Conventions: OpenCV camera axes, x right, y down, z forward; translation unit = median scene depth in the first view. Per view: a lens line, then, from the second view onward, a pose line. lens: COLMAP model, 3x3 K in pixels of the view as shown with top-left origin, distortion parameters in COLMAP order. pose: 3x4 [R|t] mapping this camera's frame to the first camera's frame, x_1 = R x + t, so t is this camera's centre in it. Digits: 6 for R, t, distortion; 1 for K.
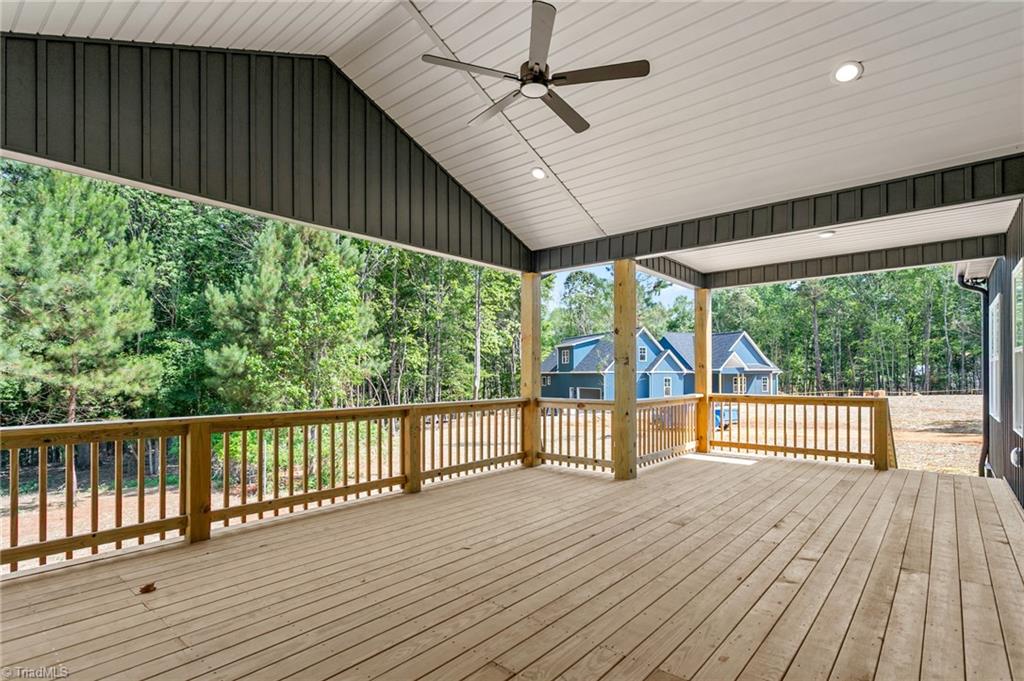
lens RADIAL K [[508.5, 0, 502.7], [0, 508.5, 369.3], [0, 0, 1]] dist [-0.000911, -0.001358]
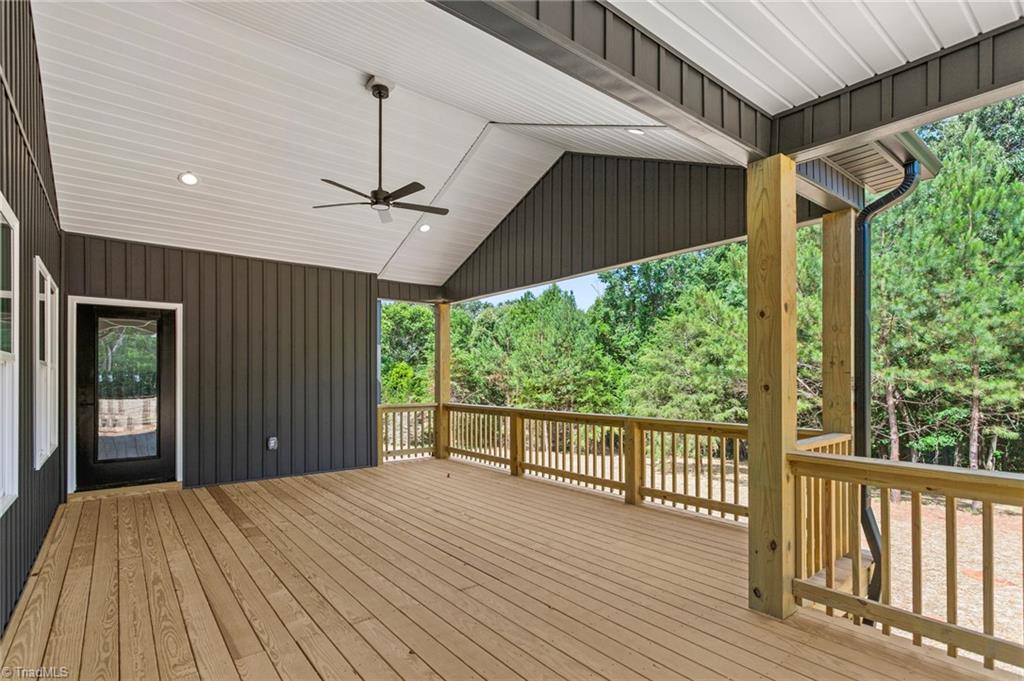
lens RADIAL K [[508.5, 0, 506.2], [0, 508.5, 383.5], [0, 0, 1]] dist [-0.000911, -0.001358]
pose [[-0.200804, 0.000755, -0.979631, 0.691678], [0.006404, 0.999979, -0.000542, 0.005200], [0.979611, -0.006383, -0.200805, 0.785494]]
